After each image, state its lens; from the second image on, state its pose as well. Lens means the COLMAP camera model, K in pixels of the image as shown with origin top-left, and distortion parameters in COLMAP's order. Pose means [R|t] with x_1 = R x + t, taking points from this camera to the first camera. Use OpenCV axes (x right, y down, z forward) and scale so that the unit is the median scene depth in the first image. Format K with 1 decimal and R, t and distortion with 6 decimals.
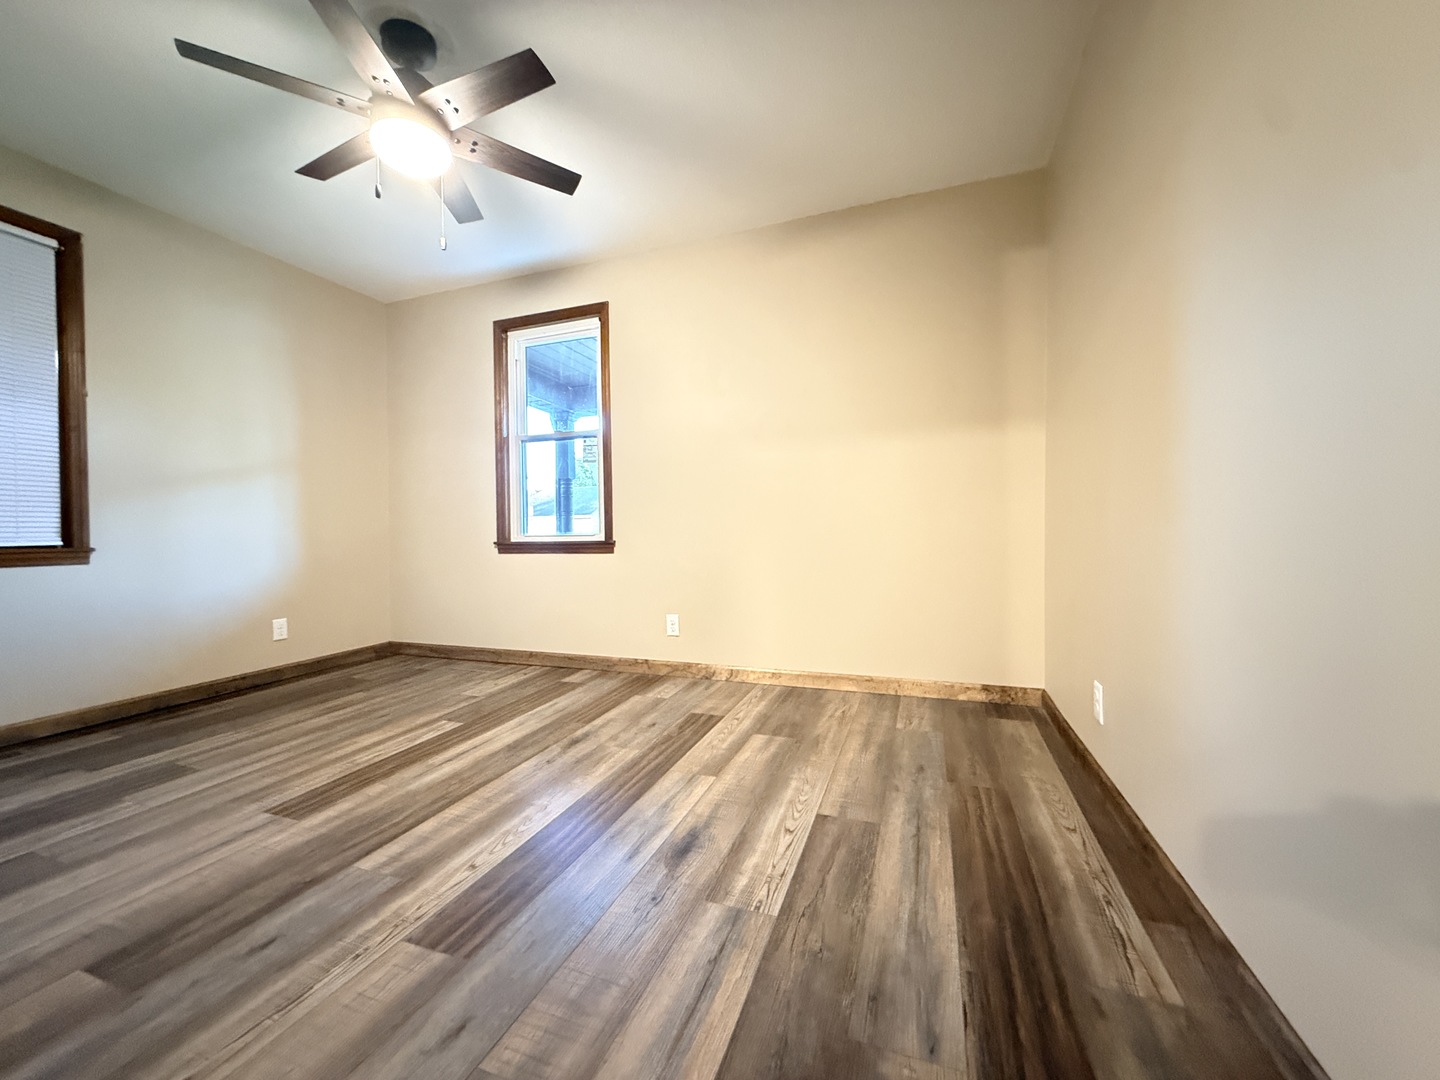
lens RADIAL K [[573.7, 0, 713.1], [0, 573.7, 539.1], [0, 0, 1]] dist [0.000806, 0.000138]
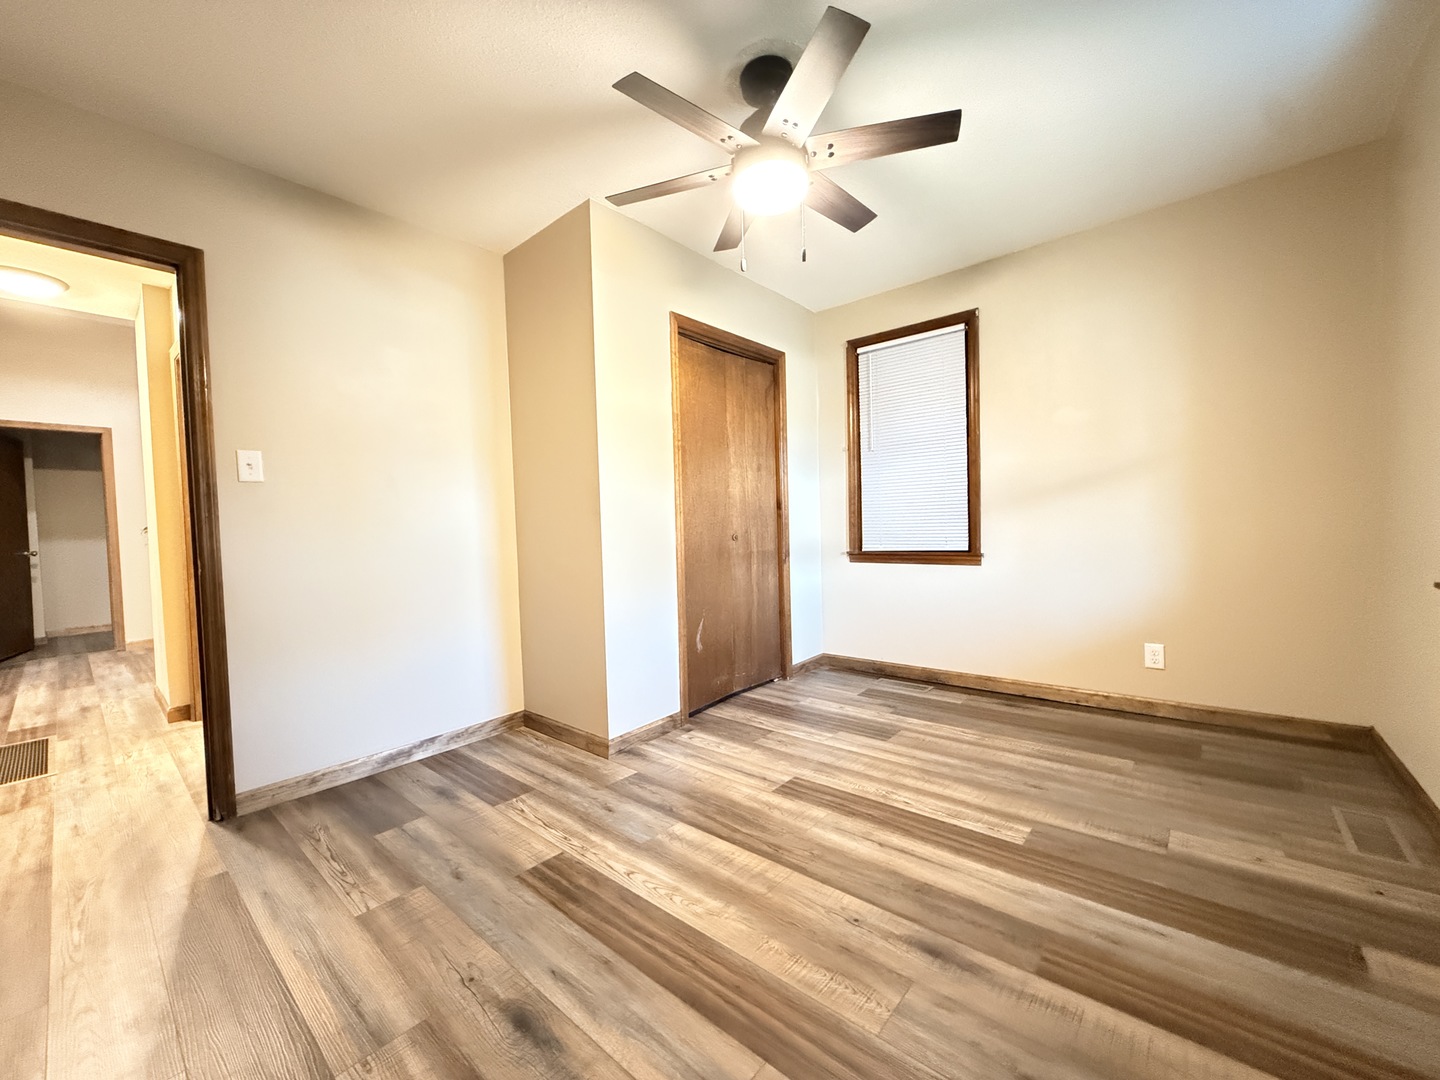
lens RADIAL K [[573.7, 0, 713.1], [0, 573.7, 539.1], [0, 0, 1]] dist [0.000806, 0.000138]
pose [[-0.357663, 0.051041, -0.932455, 0.413756], [0.027160, 0.998651, 0.044247, -0.112034], [0.933456, -0.009500, -0.358567, 1.135071]]
